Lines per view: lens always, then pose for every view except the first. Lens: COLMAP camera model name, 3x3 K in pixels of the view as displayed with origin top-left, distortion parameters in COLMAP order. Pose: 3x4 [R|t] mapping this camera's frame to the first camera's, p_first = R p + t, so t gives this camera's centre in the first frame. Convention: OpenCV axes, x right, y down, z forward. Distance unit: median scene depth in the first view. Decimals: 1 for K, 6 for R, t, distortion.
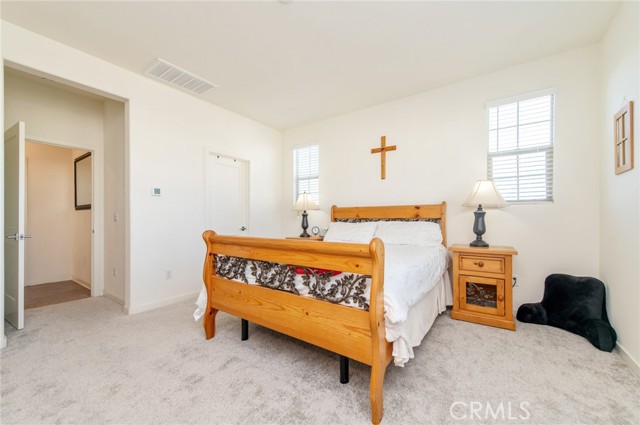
lens RADIAL K [[250.9, 0, 346.3], [0, 250.9, 228.8], [0, 0, 1]] dist [0.005352, -0.000994]
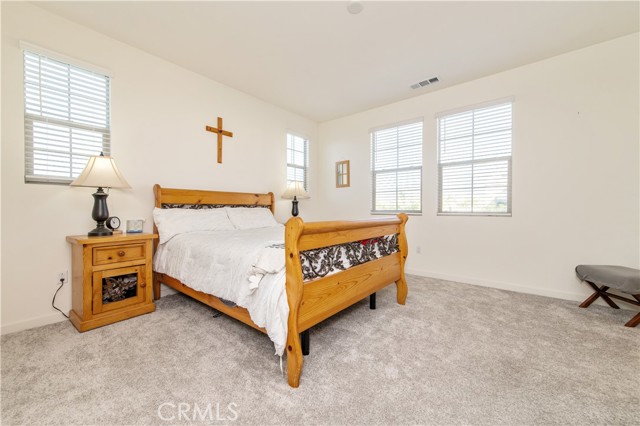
lens RADIAL K [[250.9, 0, 322.1], [0, 250.9, 210.1], [0, 0, 1]] dist [0.005352, -0.000994]
pose [[0.096802, -0.014259, 0.995201, -0.760280], [0.023640, 0.999648, 0.012023, -0.021547], [-0.995023, 0.022363, 0.097105, 0.526977]]
